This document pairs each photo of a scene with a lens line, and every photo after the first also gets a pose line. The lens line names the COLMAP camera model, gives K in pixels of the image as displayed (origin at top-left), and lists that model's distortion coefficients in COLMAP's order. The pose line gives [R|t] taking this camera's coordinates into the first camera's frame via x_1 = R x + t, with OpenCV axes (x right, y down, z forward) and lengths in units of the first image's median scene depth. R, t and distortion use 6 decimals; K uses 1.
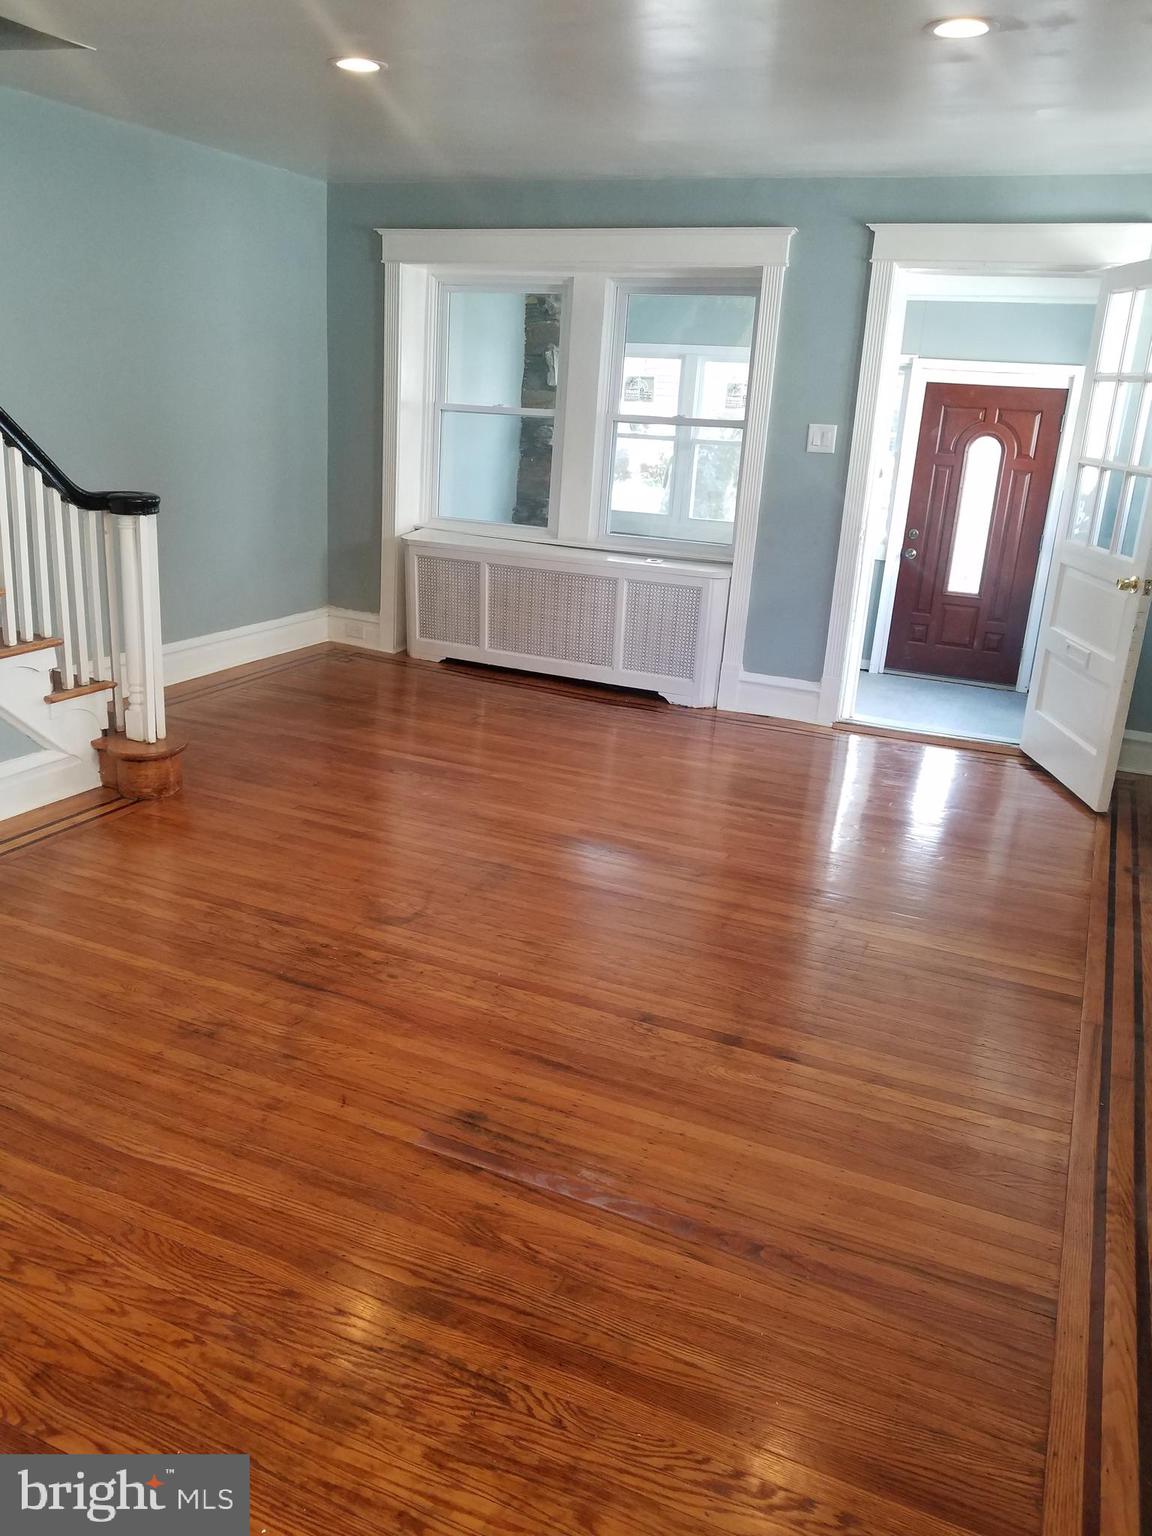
lens RADIAL K [[1346.1, 0, 439.1], [0, 1346.1, 783.6], [0, 0, 1]] dist [0.127494, -0.251291]
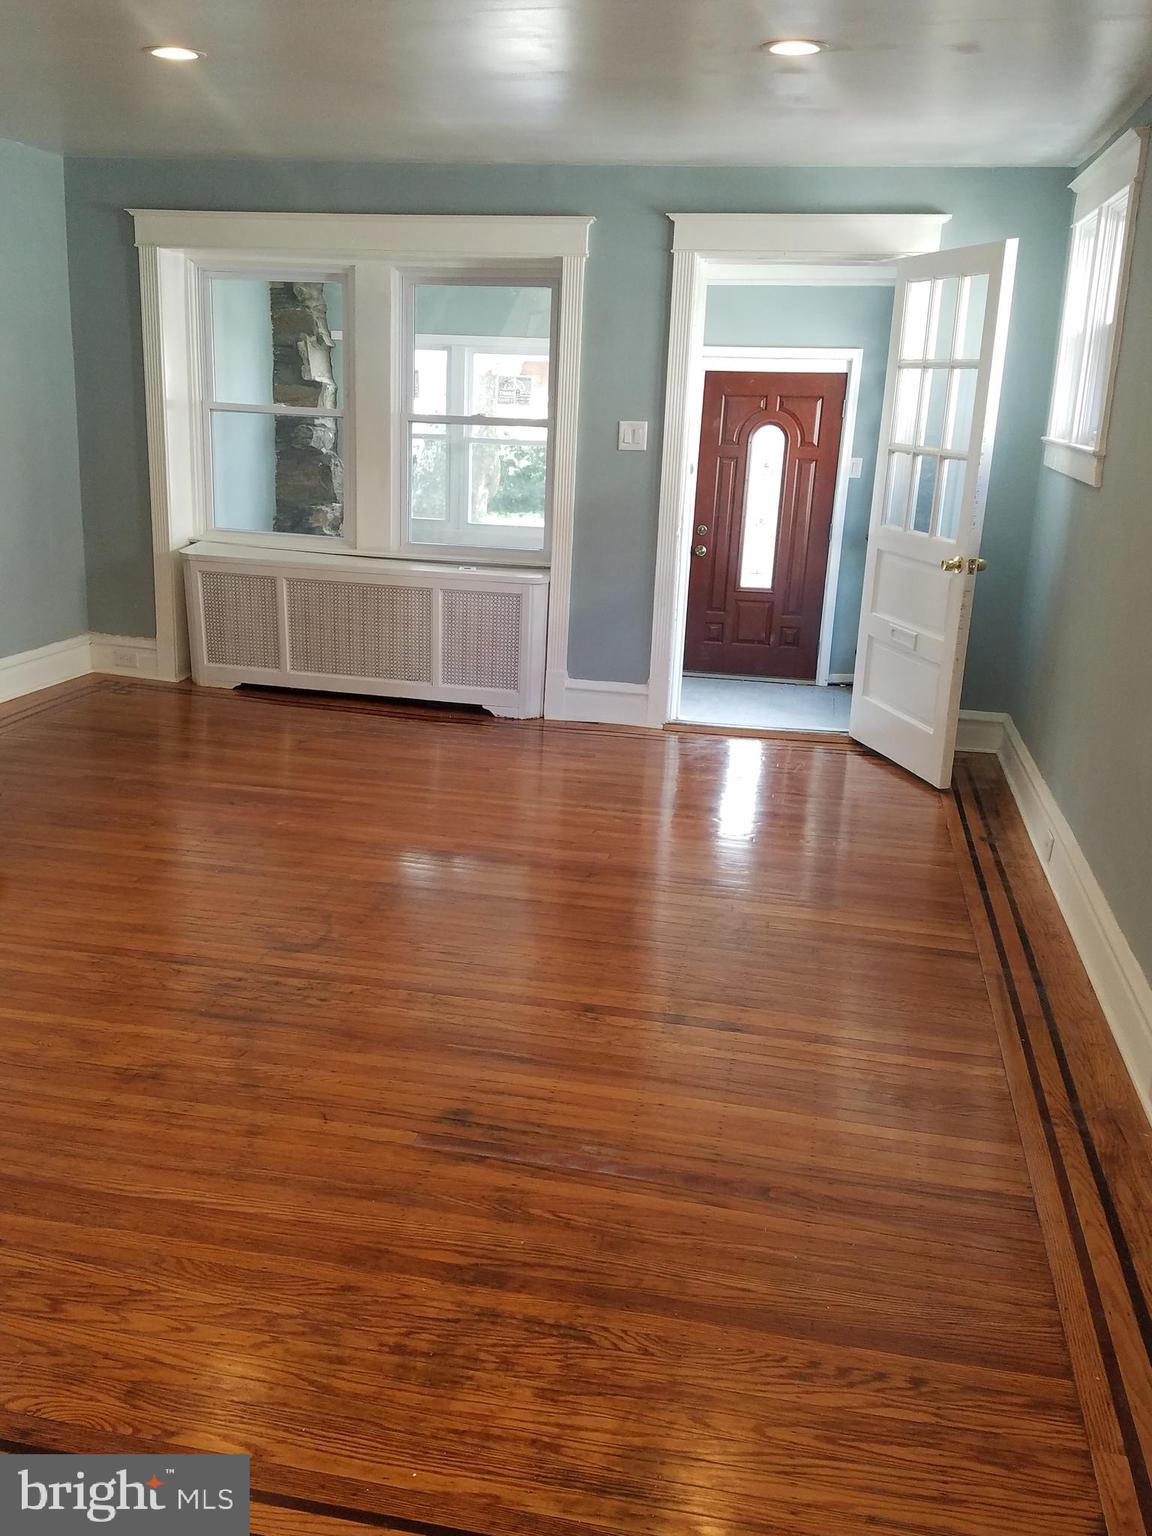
lens RADIAL K [[1574.5, 0, 467.3], [0, 1574.5, 763.3], [0, 0, 1]] dist [0.511665, -1.520188]
pose [[0.973128, -0.070813, 0.219106, -0.143810], [0.081019, 0.995990, -0.037938, 0.021774], [-0.215541, 0.054670, 0.974963, -0.121173]]
